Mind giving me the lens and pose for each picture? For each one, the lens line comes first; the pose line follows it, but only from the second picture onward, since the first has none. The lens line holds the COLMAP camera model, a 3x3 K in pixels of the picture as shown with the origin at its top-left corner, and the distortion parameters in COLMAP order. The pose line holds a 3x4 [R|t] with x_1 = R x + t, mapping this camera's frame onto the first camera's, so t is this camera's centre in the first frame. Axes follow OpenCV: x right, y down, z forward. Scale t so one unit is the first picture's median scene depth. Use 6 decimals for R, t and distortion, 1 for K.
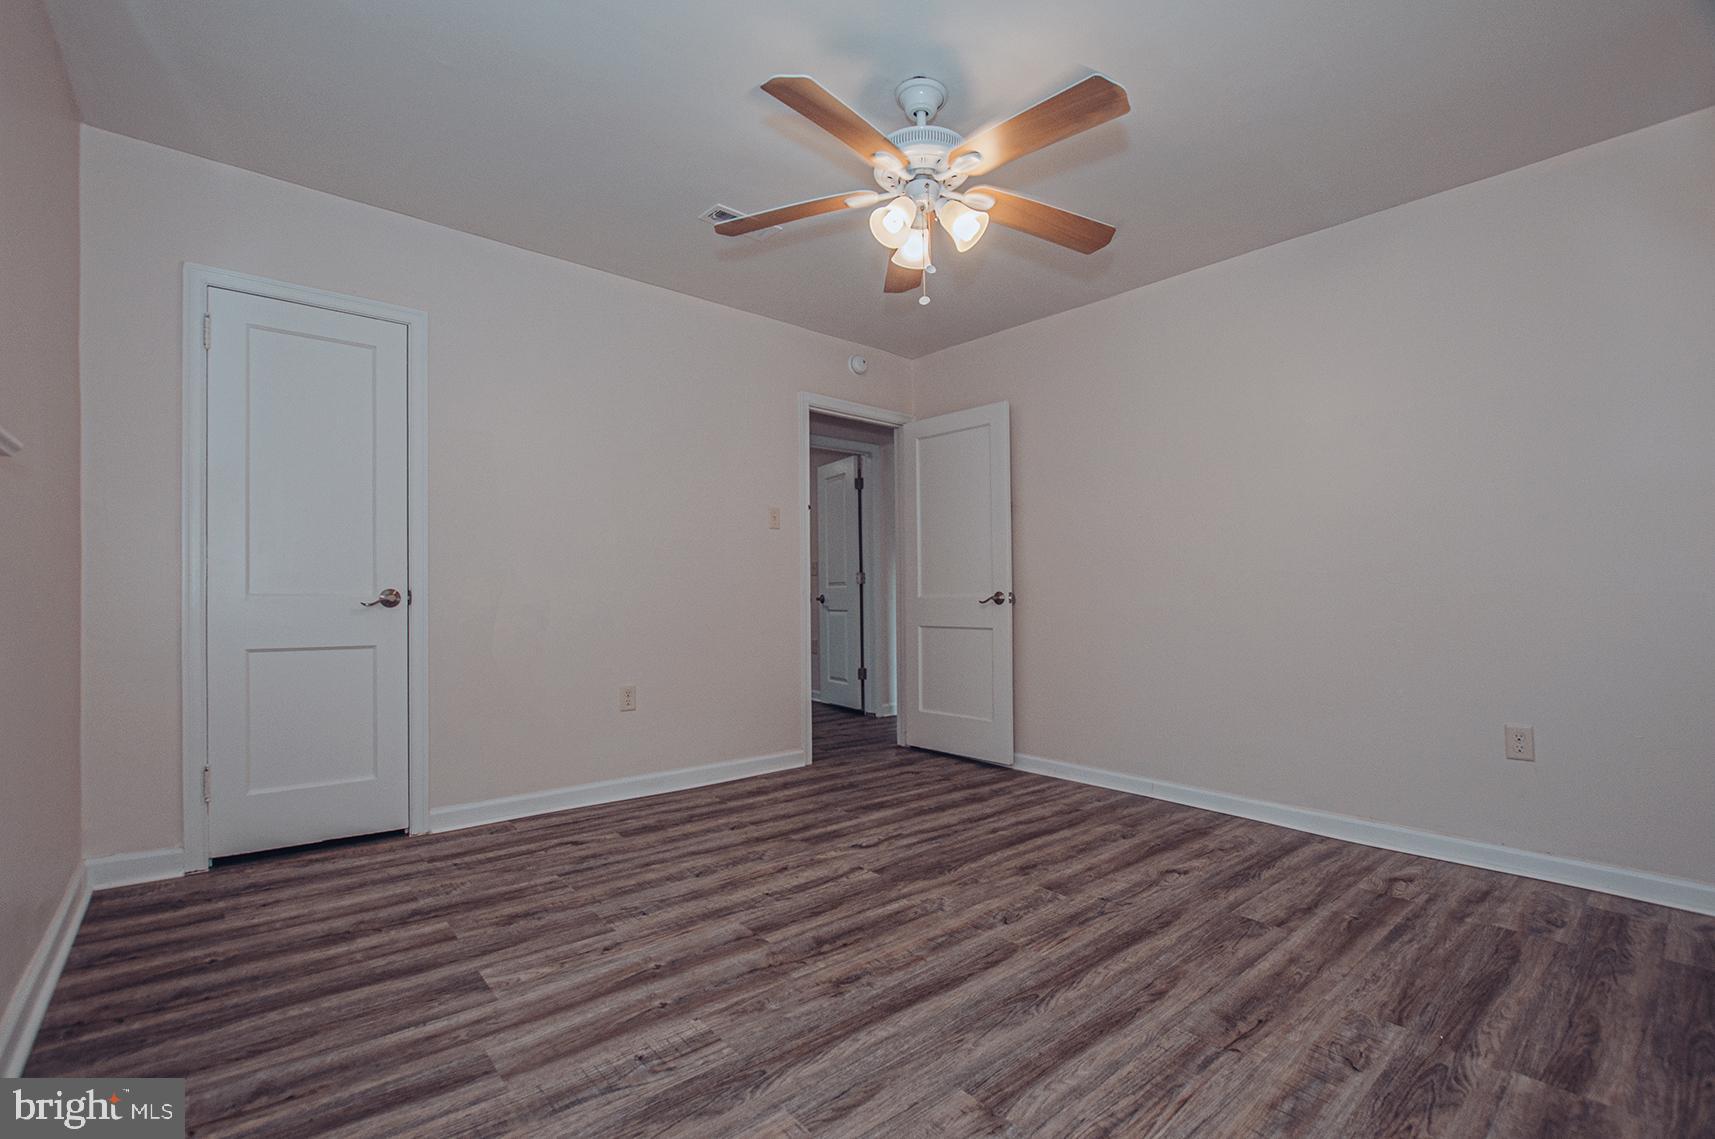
lens RADIAL K [[769.5, 0, 863.4], [0, 769.5, 576.2], [0, 0, 1]] dist [-0.042813, 0.010457]
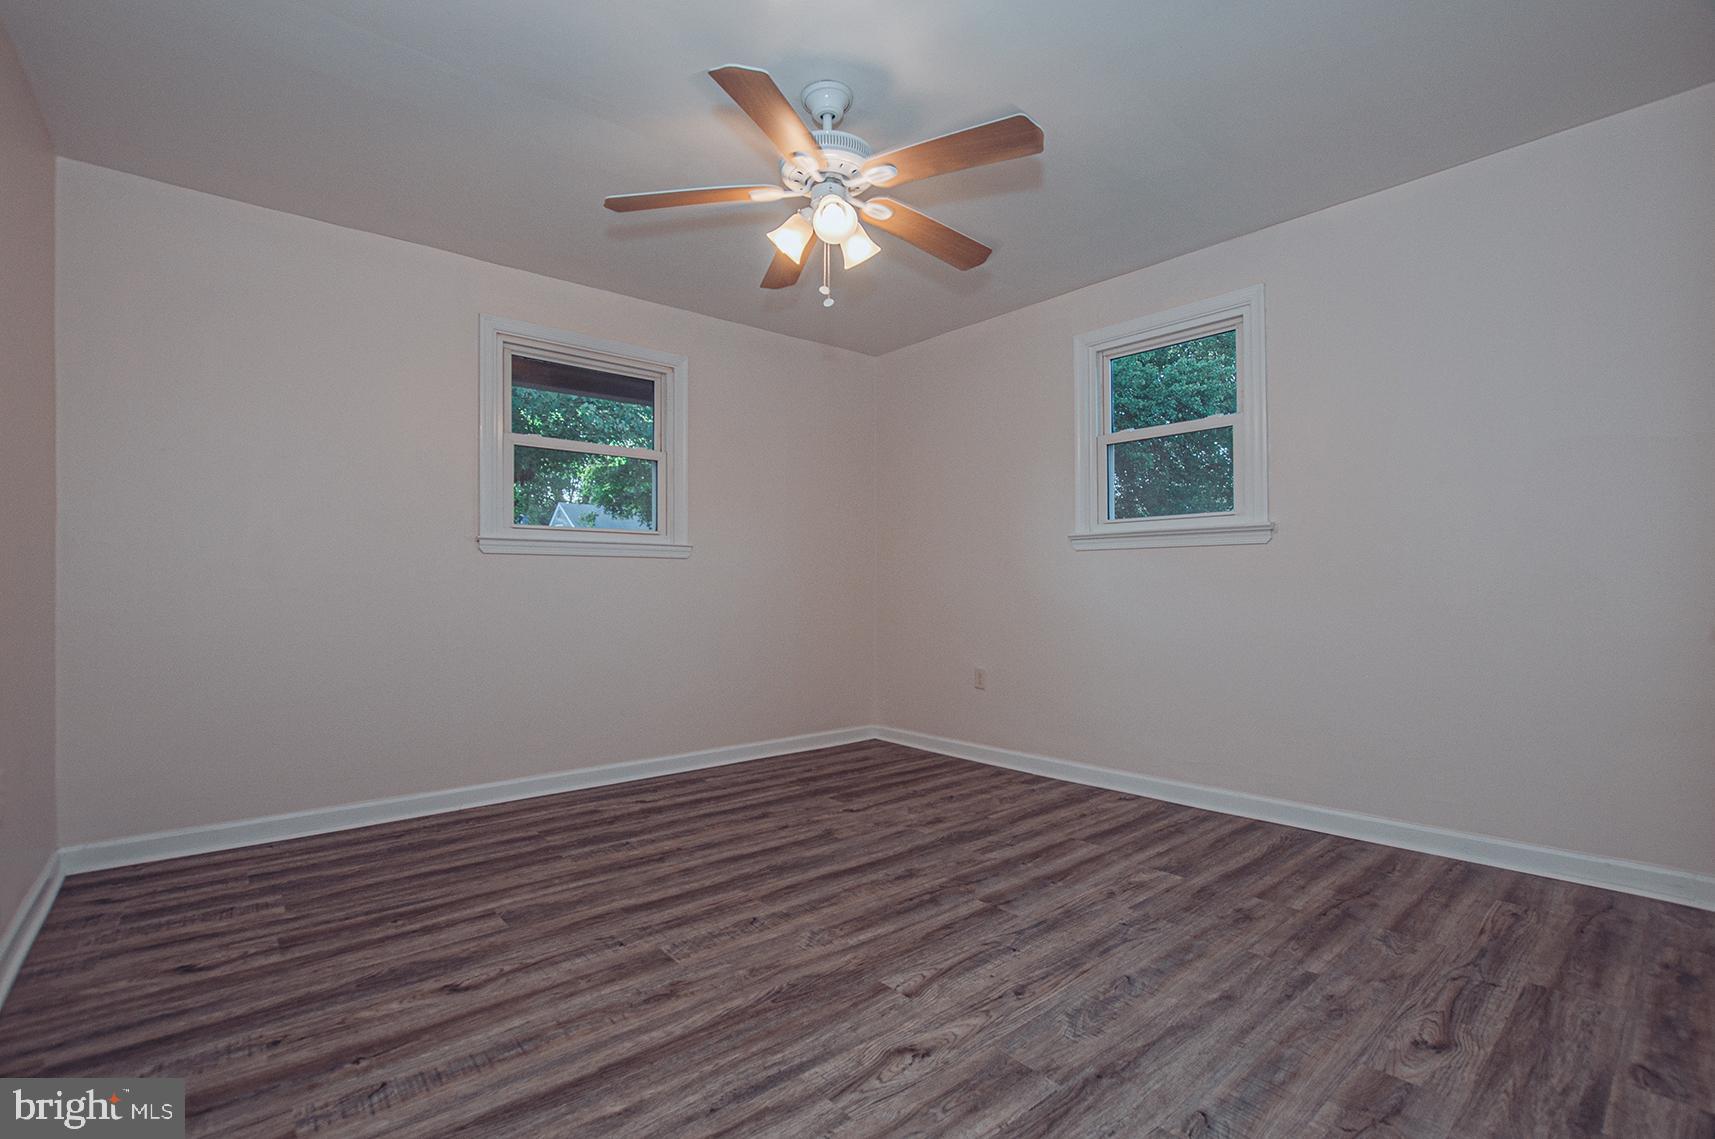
lens RADIAL K [[769.5, 0, 863.4], [0, 769.5, 576.2], [0, 0, 1]] dist [-0.042813, 0.010457]
pose [[-0.999990, -0.001850, 0.004029, 0.039949], [-0.001999, 0.999299, -0.037391, 0.040512], [-0.003957, -0.037399, -0.999293, 2.002084]]
